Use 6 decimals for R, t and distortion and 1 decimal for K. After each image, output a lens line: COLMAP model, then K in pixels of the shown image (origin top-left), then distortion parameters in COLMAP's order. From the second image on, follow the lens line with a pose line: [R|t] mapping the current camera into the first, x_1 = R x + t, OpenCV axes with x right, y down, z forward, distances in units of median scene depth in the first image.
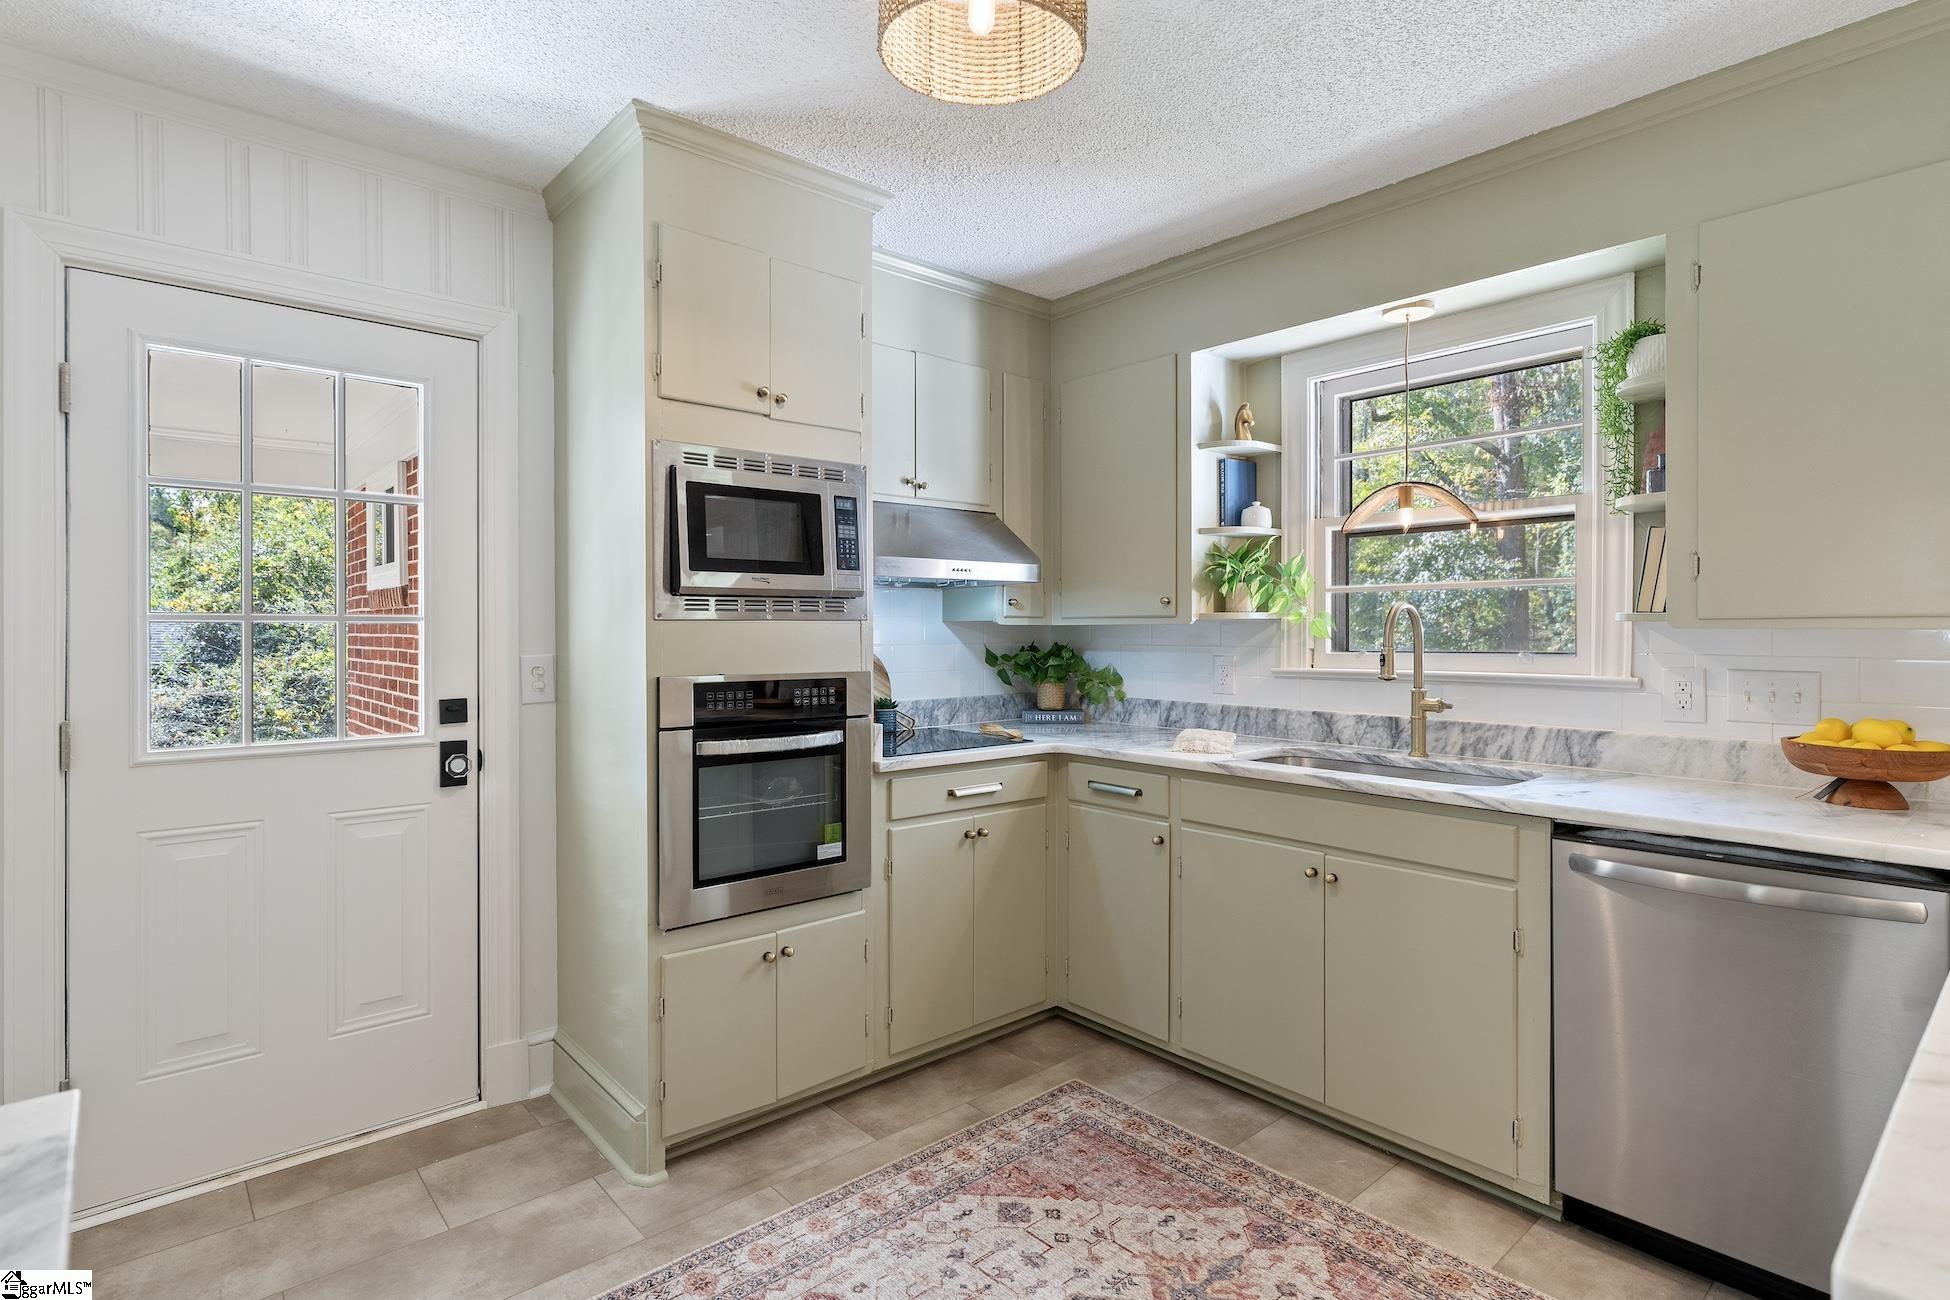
lens RADIAL K [[950.0, 0, 979.5], [0, 950.0, 646.8], [0, 0, 1]] dist [0.001456, -0.003005]
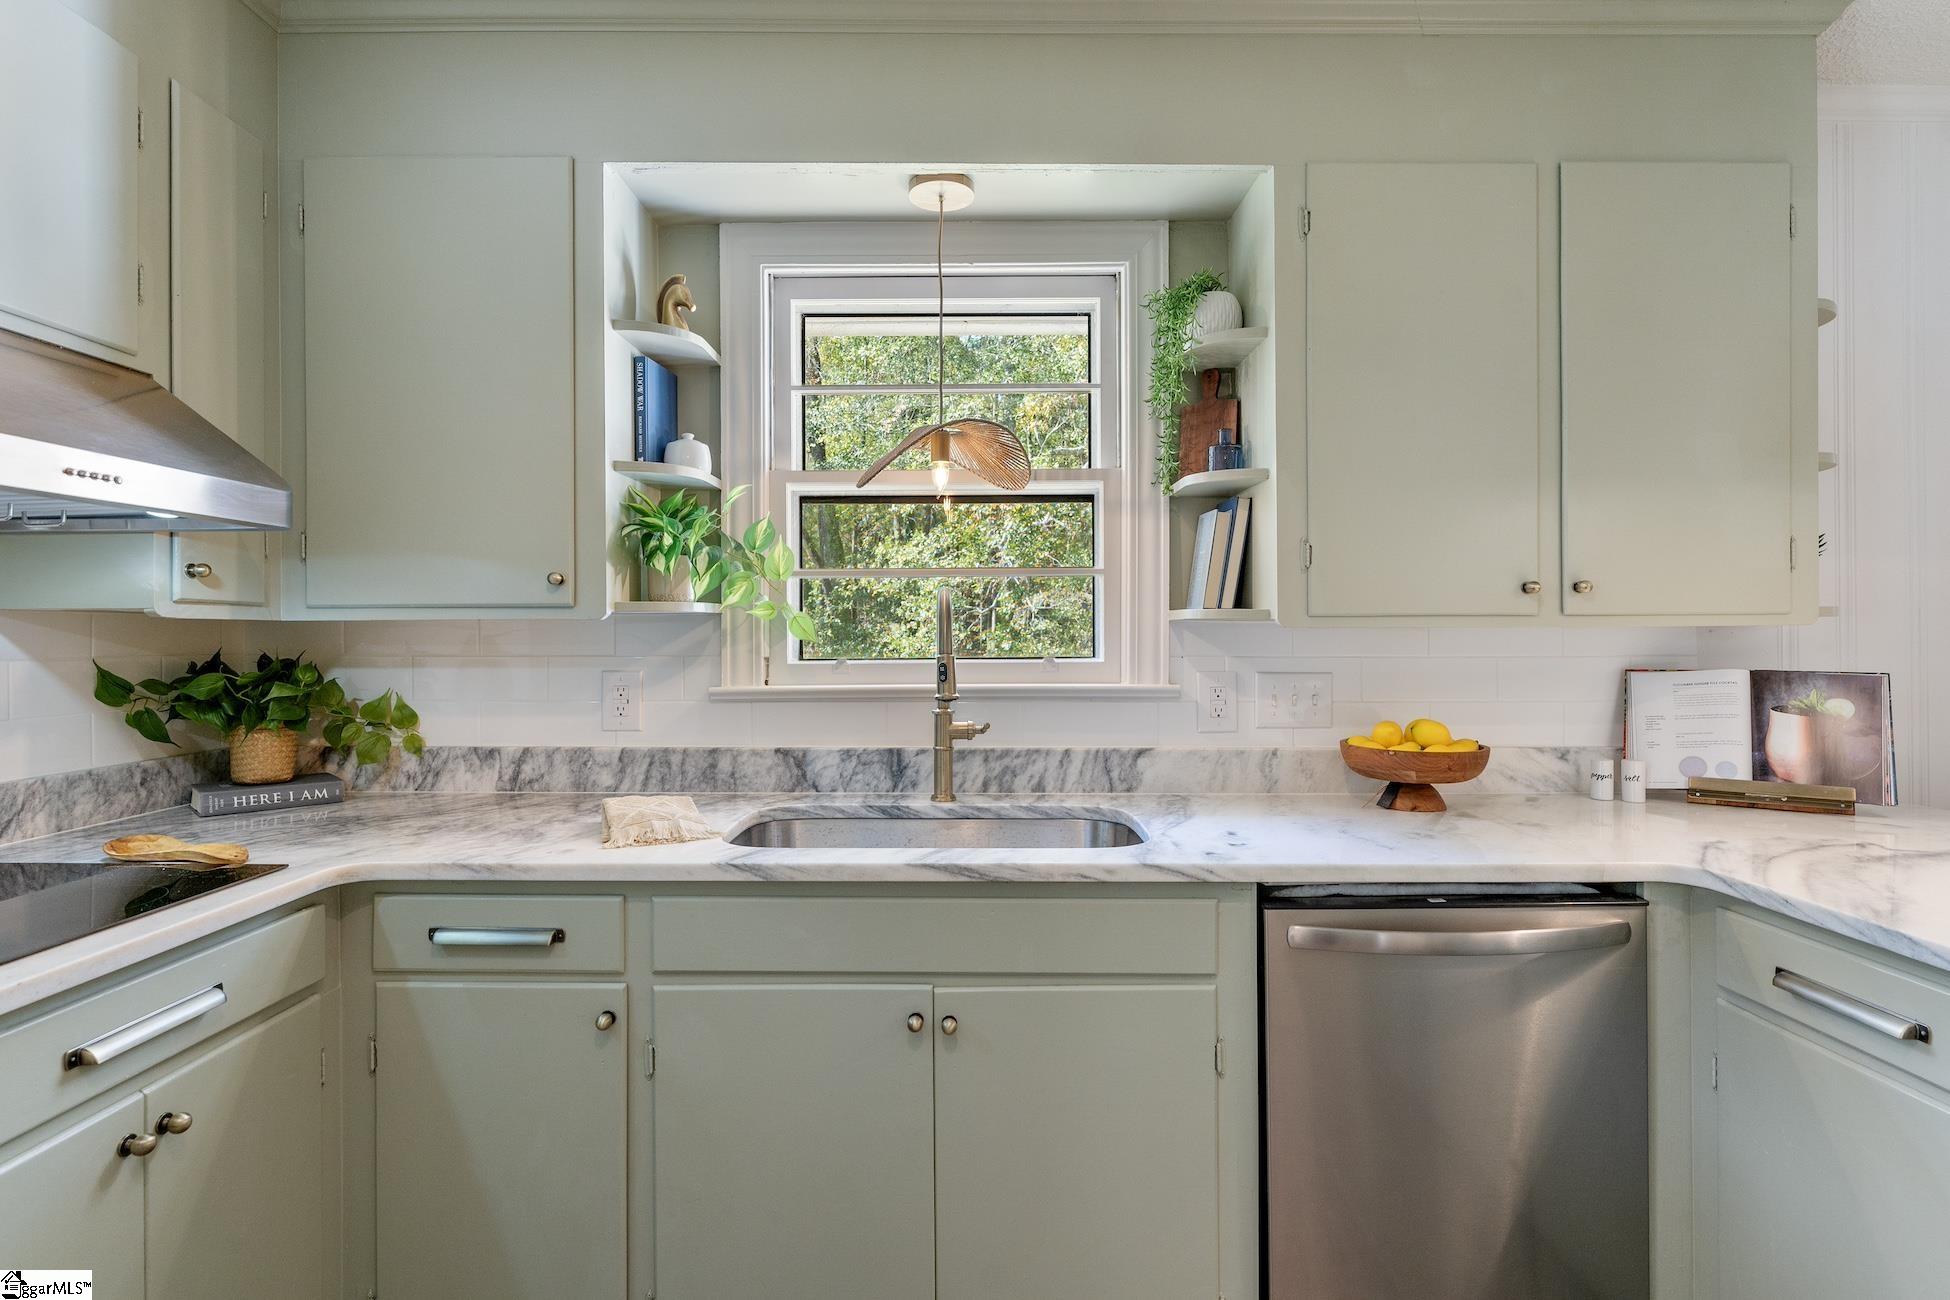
lens RADIAL K [[950.0, 0, 970.7], [0, 950.0, 634.2], [0, 0, 1]] dist [0.001456, -0.003005]
pose [[0.668074, -0.000838, 0.744094, -0.067946], [0.013494, 0.999849, -0.010990, -0.005336], [-0.743972, 0.017383, 0.667985, 0.450878]]
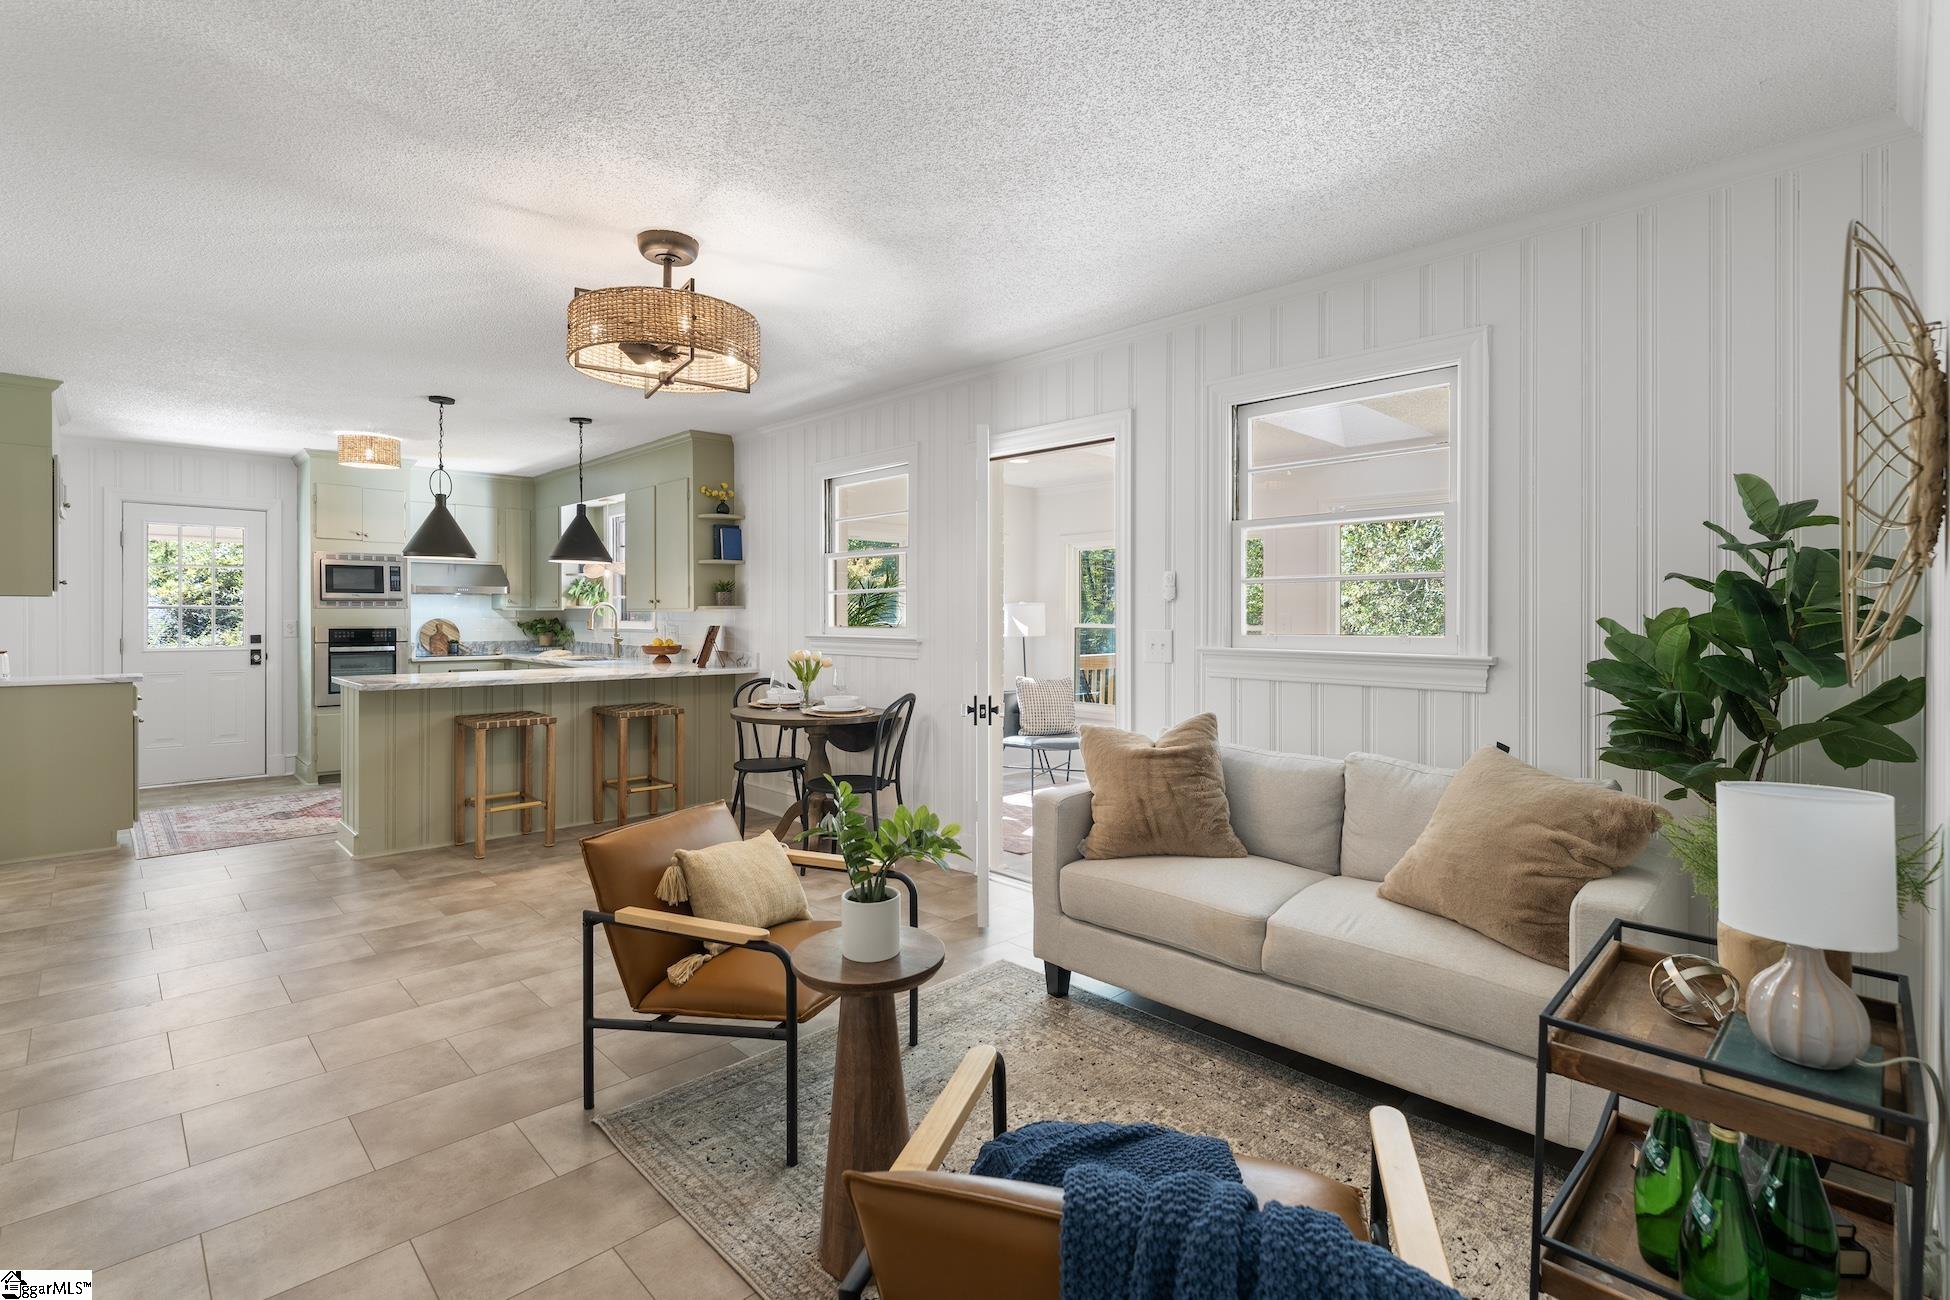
lens RADIAL K [[919.2, 0, 1011.7], [0, 919.2, 622.3], [0, 0, 1]] dist [-0.000661, -0.000497]
pose [[0.998991, 0.003726, 0.044766, 1.404442], [-0.003294, 0.999947, -0.009718, 0.030867], [-0.044800, 0.009560, 0.998950, -1.648516]]
